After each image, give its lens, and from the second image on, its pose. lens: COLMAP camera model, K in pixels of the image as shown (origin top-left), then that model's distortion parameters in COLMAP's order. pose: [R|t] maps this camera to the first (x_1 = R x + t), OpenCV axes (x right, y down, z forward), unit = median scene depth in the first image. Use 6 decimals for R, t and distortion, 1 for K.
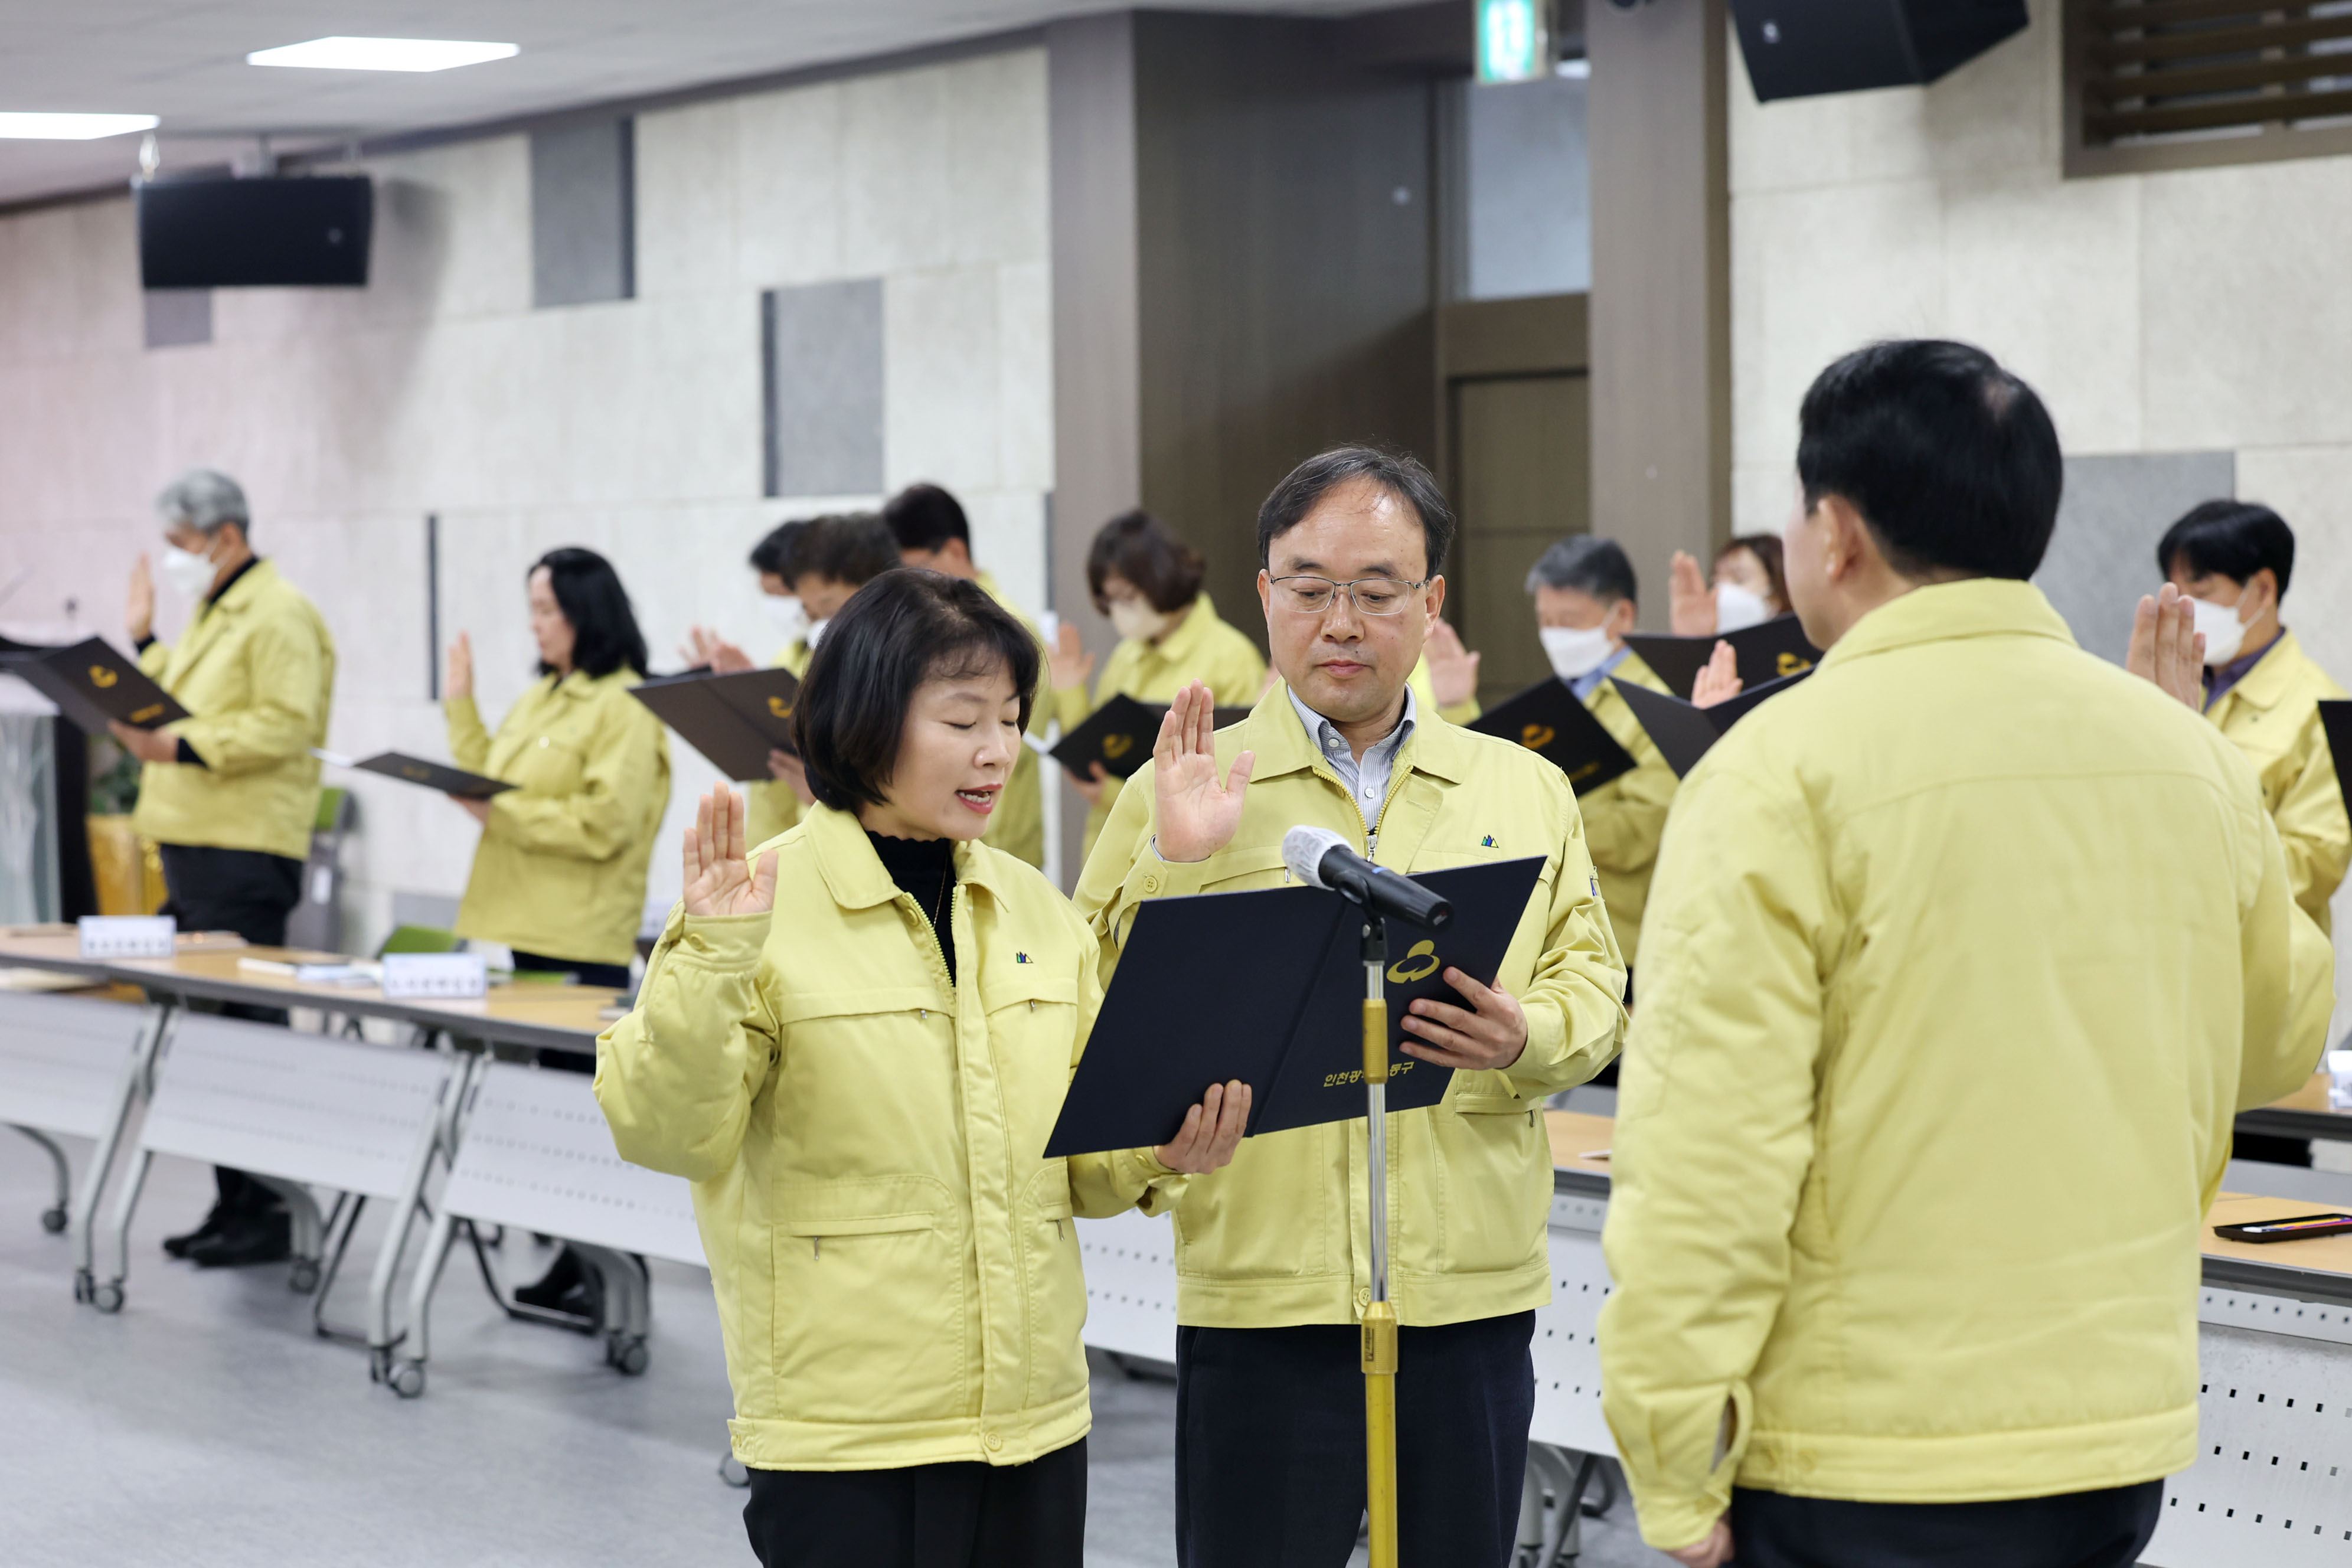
lens RADIAL K [[4241.8, 0, 1176.0], [0, 4241.8, 784.0], [0, 0, 1]] dist [-0.119541, 0.142153]
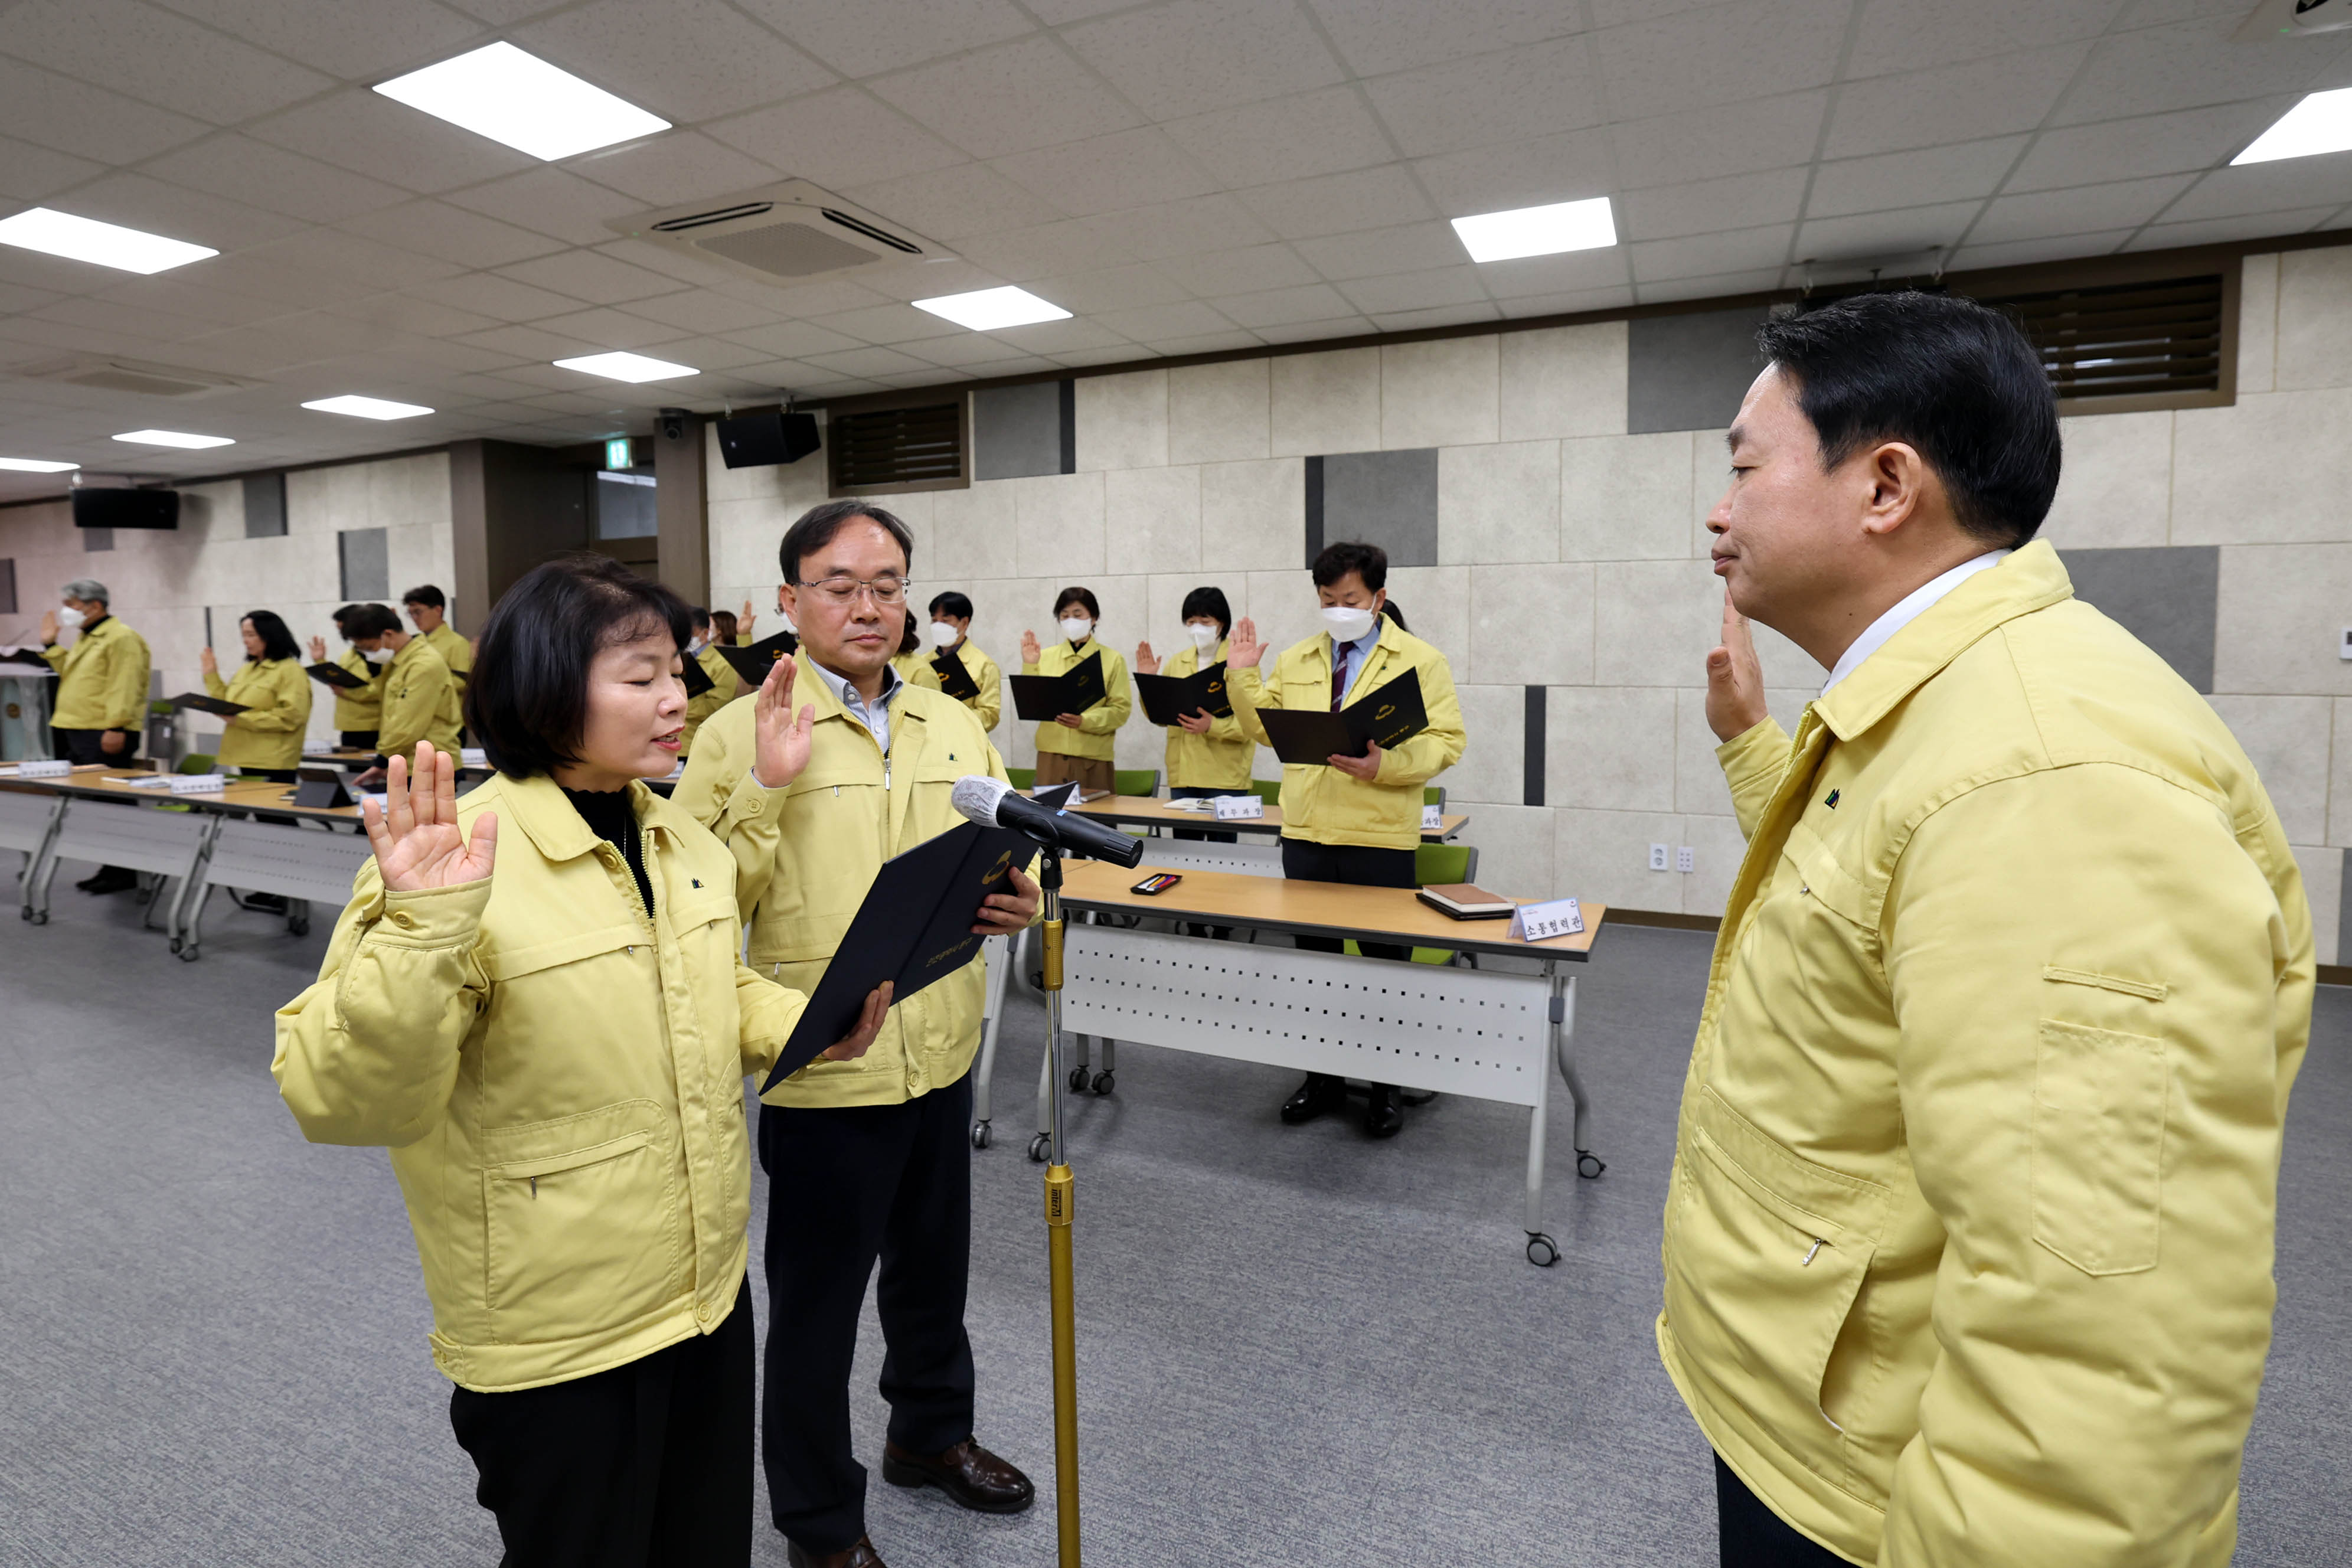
lens RADIAL K [[1246.0, 0, 1163.2], [0, 1246.0, 715.0], [0, 0, 1]] dist [-0.004617, -0.000331]
pose [[0.885553, -0.023874, 0.463925, -0.085173], [0.014913, 0.999625, 0.022976, -0.013804], [-0.464299, -0.013428, 0.885576, 0.637082]]
